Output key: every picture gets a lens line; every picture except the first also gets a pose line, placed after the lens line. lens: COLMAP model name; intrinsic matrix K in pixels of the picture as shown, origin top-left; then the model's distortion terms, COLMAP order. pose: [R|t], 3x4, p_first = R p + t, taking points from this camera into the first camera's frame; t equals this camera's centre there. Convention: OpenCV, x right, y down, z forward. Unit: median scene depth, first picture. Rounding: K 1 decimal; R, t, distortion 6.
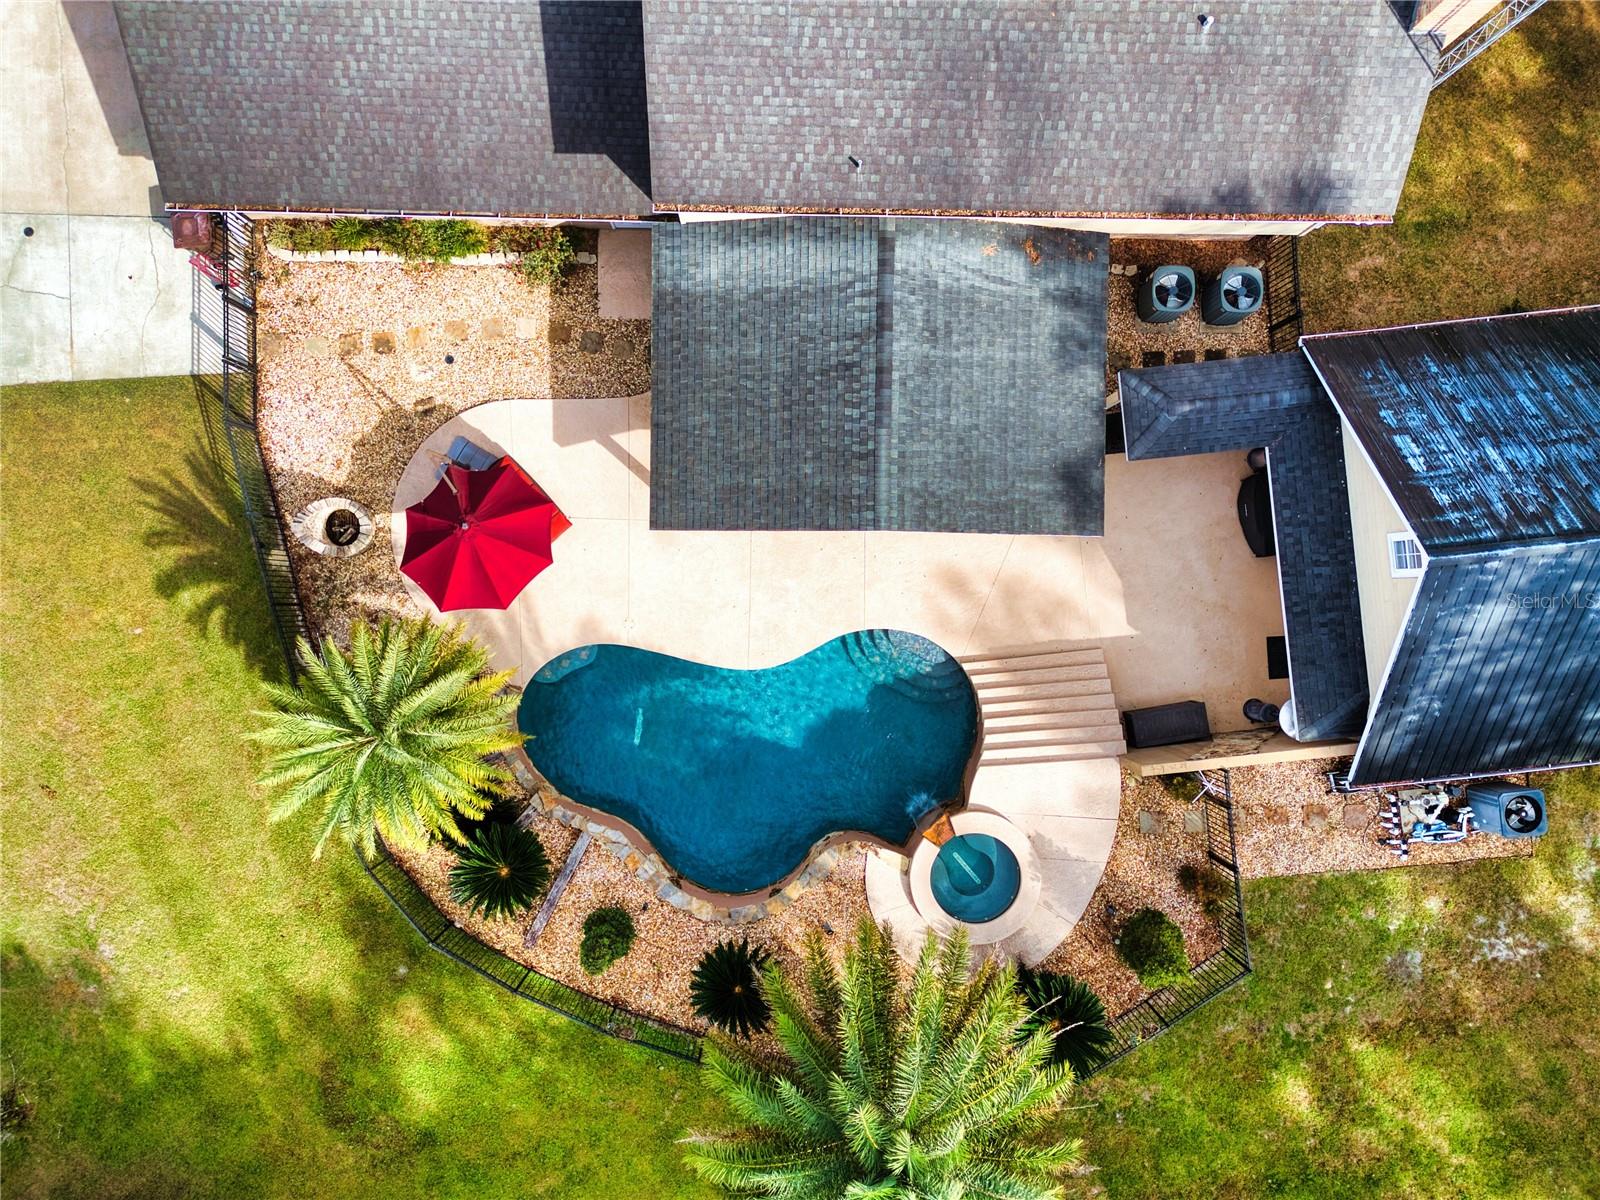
lens RADIAL K [[1117.5, 0, 803.9], [0, 1117.5, 591.2], [0, 0, 1]] dist [0.077462, -0.076837]
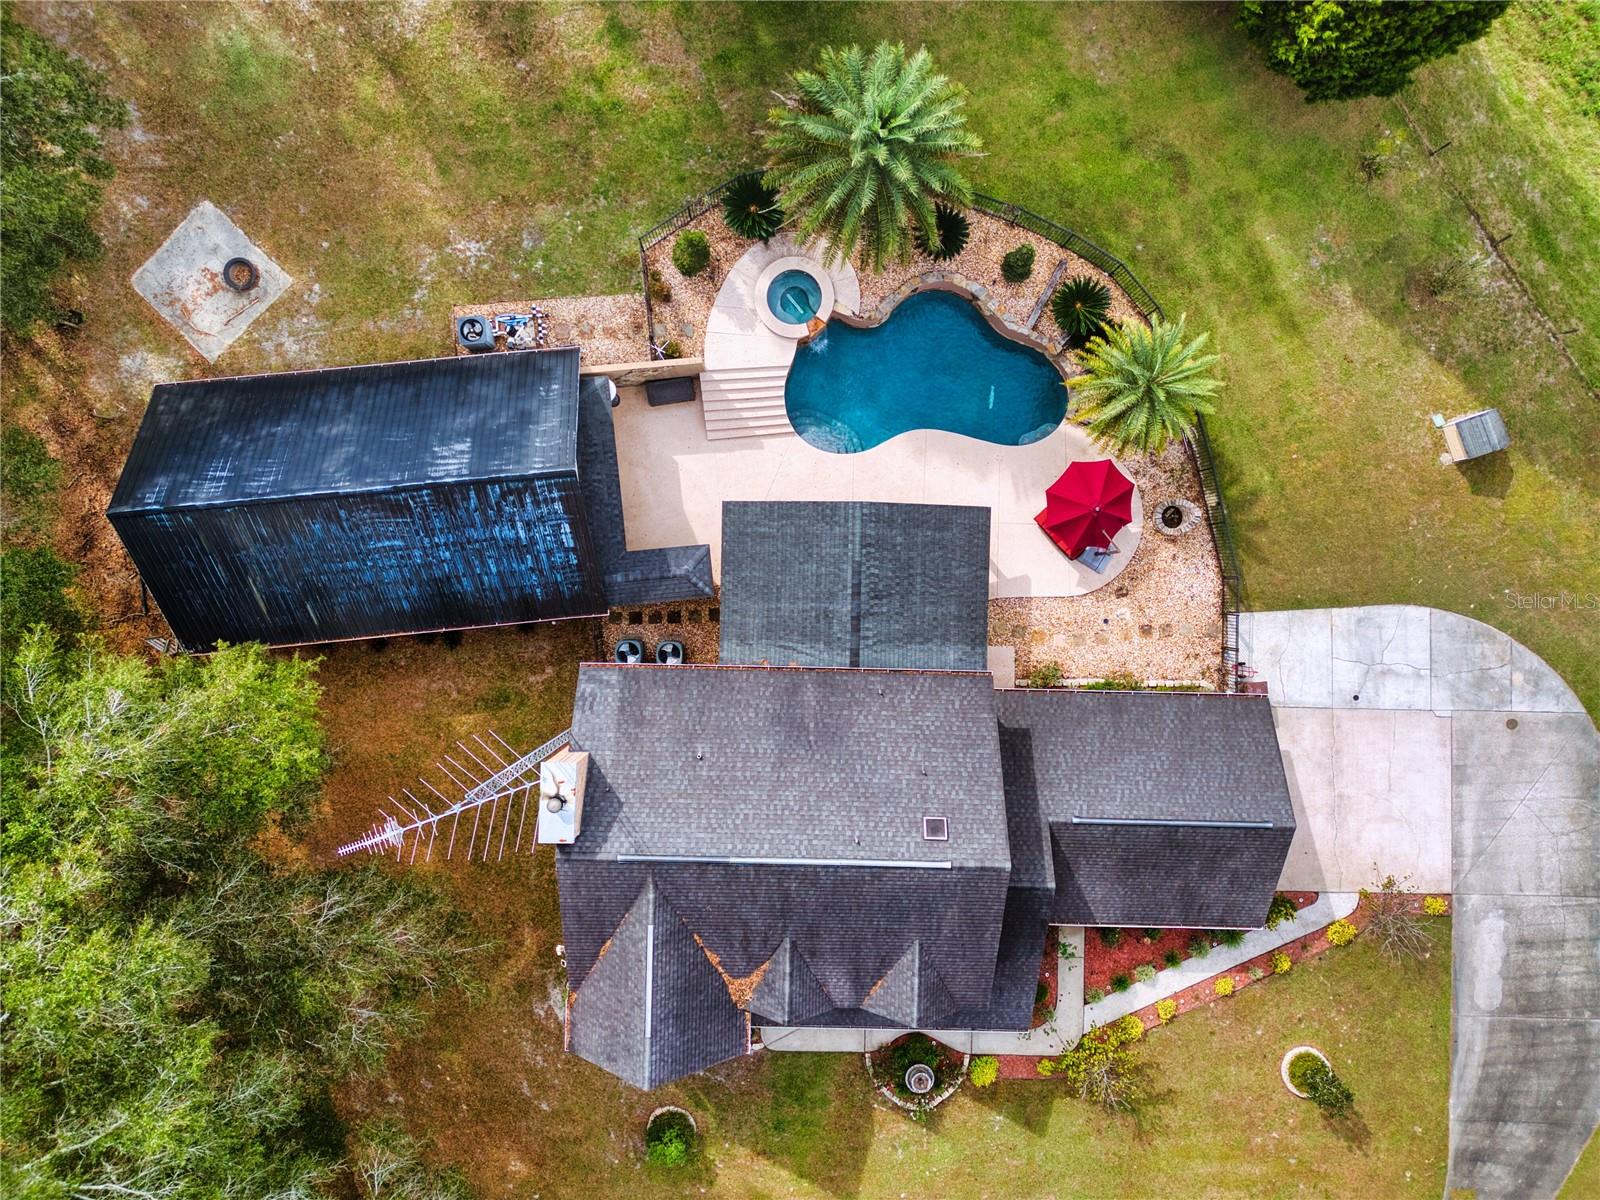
lens RADIAL K [[1119.3, 0, 800.0], [0, 1119.3, 600.0], [0, 0, 1]] dist [0.113229, -0.219822]
pose [[-0.999312, -0.009016, -0.035980, 0.199990], [0.009274, -0.999932, -0.007025, -0.177098], [-0.035914, -0.007354, 0.999328, -0.654877]]
